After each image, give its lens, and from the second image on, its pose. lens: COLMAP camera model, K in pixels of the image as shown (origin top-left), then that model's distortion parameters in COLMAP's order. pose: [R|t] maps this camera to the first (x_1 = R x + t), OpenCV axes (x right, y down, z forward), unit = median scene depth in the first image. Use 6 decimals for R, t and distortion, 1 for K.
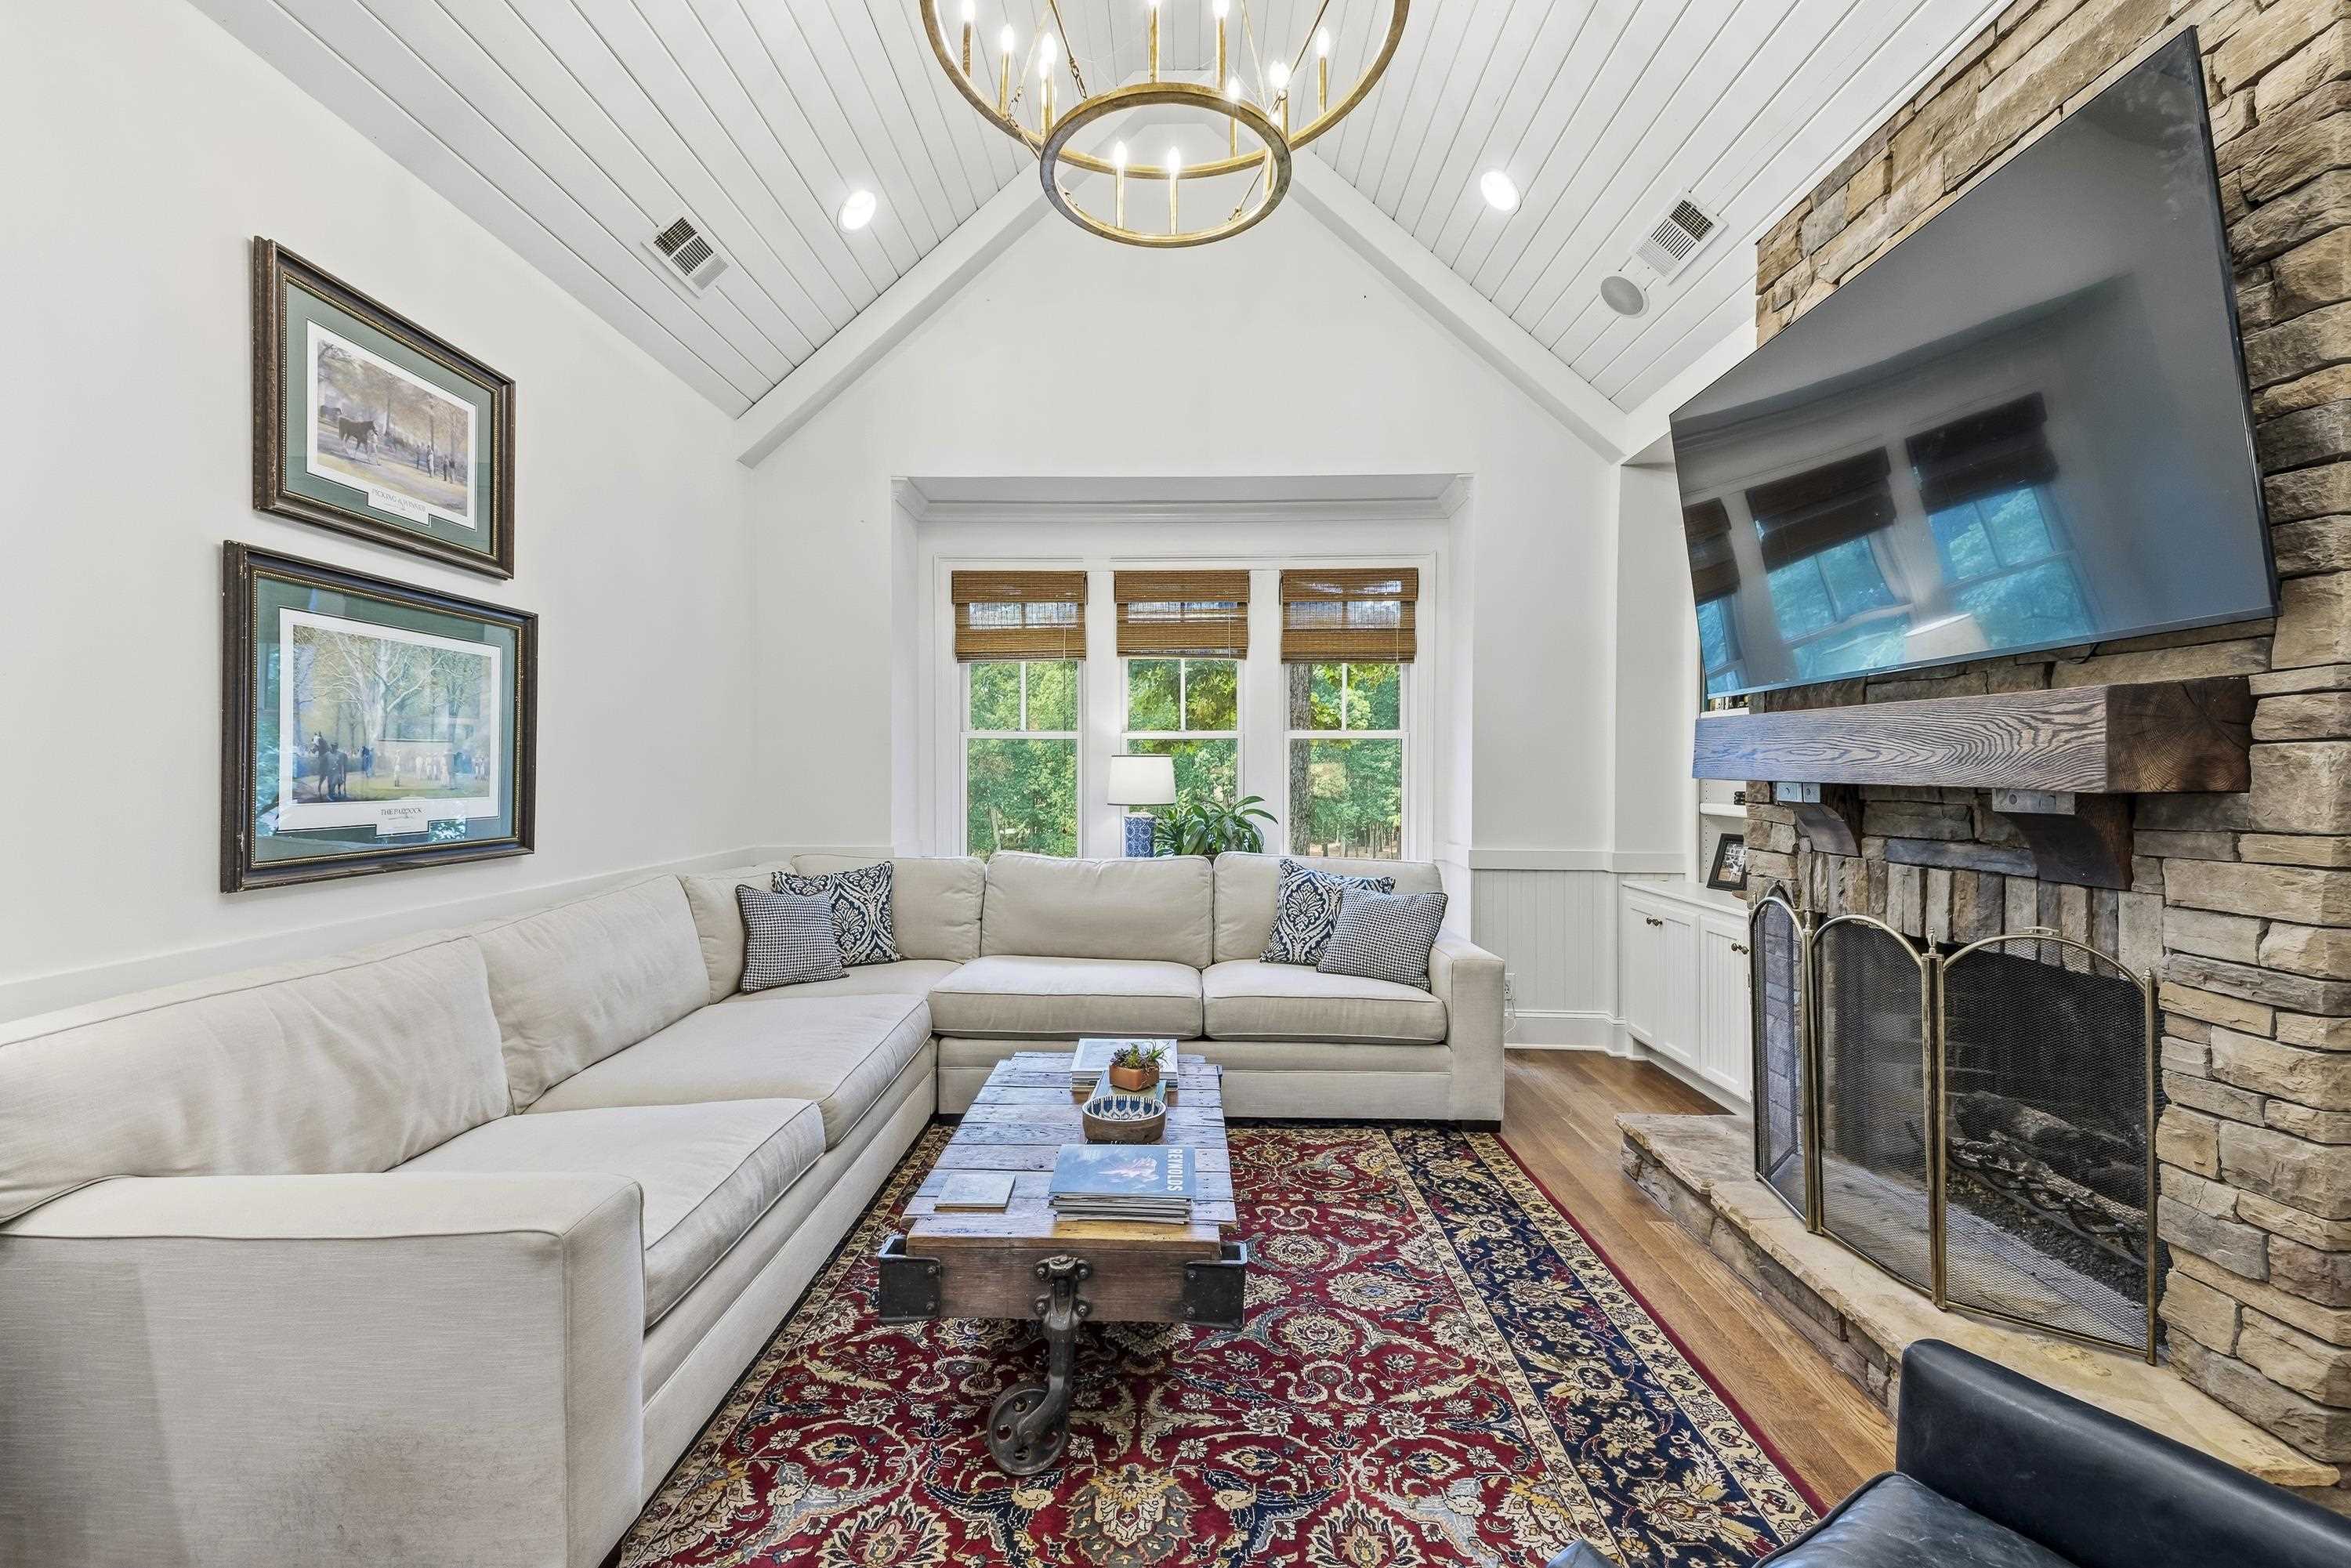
lens RADIAL K [[962.6, 0, 1159.3], [0, 962.6, 775.5], [0, 0, 1]] dist [0.057870, -0.020564]
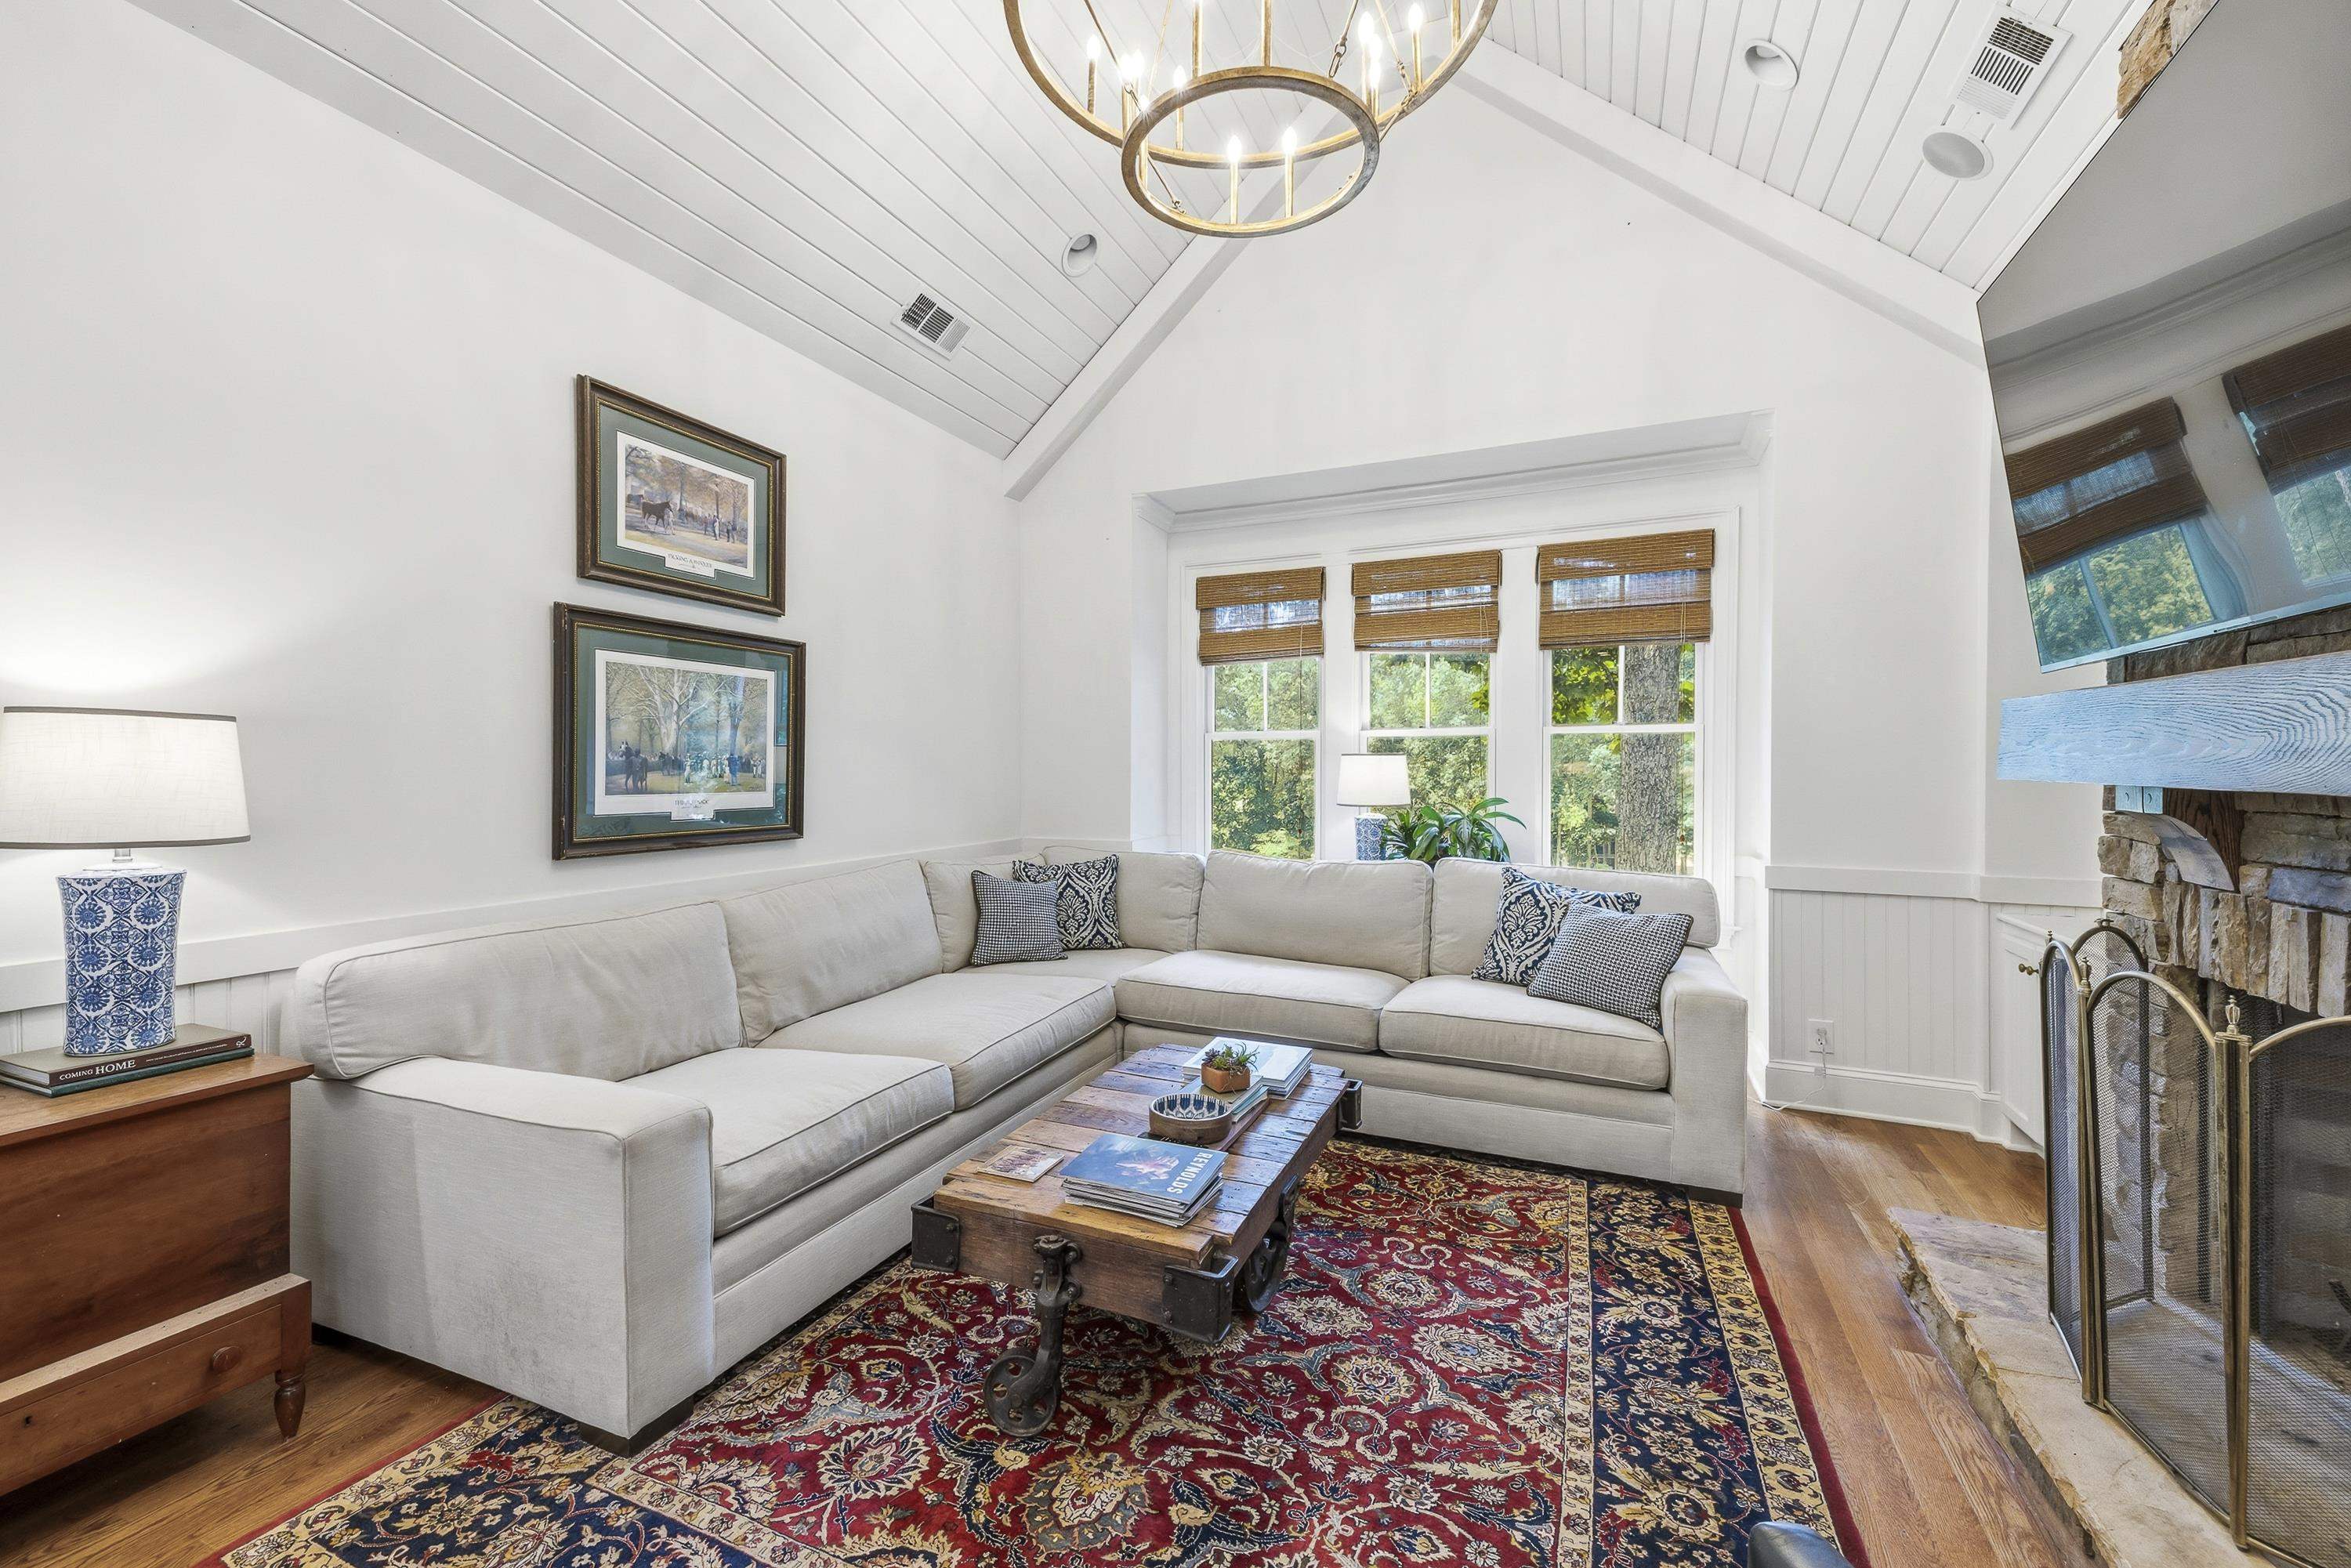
lens RADIAL K [[962.6, 0, 1159.3], [0, 962.6, 775.5], [0, 0, 1]] dist [0.057870, -0.020564]
pose [[0.925944, 0.001126, -0.377660, 0.293717], [-0.000889, 0.999999, 0.000803, -0.000055], [0.377660, -0.000408, 0.925944, 0.058574]]
